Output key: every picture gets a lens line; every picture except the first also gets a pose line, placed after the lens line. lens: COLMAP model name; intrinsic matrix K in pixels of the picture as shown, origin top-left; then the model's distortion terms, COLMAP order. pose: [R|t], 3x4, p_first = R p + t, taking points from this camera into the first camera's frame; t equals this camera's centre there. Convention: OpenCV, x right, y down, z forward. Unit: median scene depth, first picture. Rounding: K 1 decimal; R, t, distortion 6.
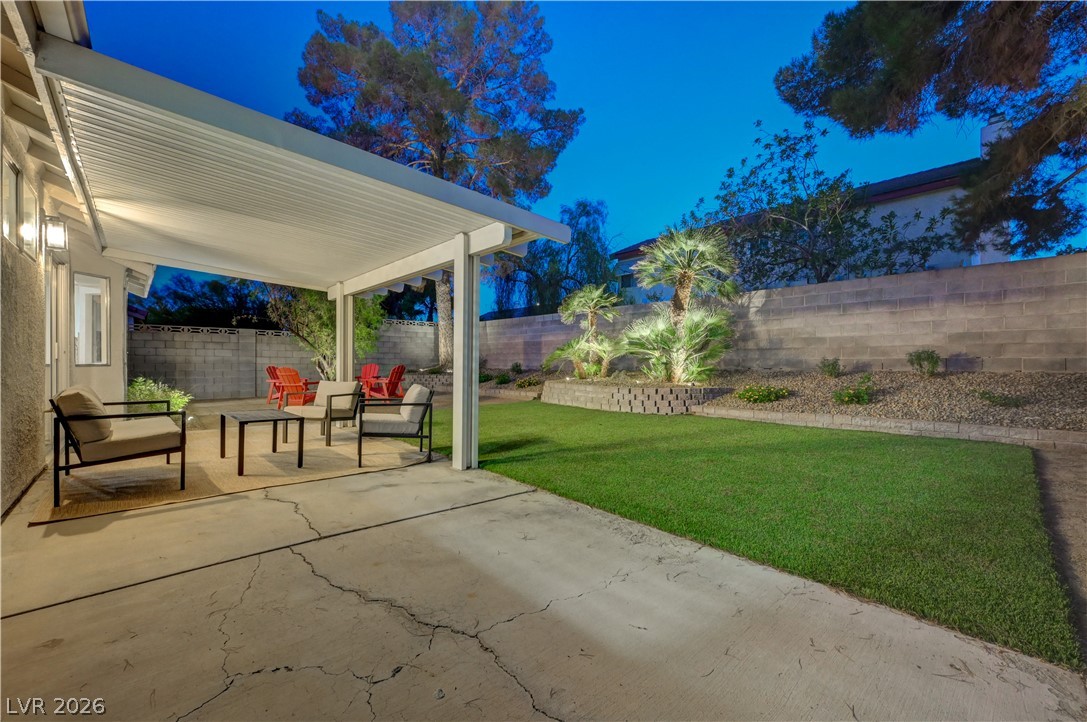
lens RADIAL K [[450.1, 0, 546.6], [0, 450.1, 362.9], [0, 0, 1]] dist [0.009152, -0.000113]
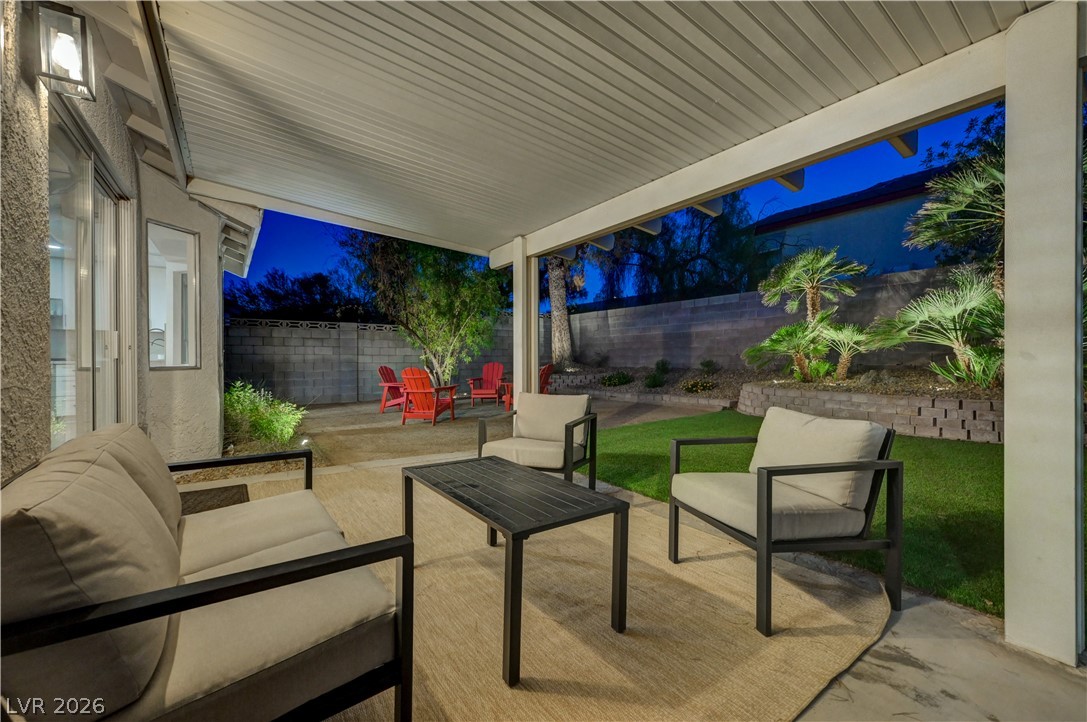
lens RADIAL K [[450.1, 0, 546.6], [0, 450.1, 362.9], [0, 0, 1]] dist [0.009152, -0.000113]
pose [[0.992024, -0.005903, -0.125909, -0.246383], [0.006754, 0.999957, 0.006337, -0.001842], [0.125866, -0.007137, 0.992022, 0.266456]]
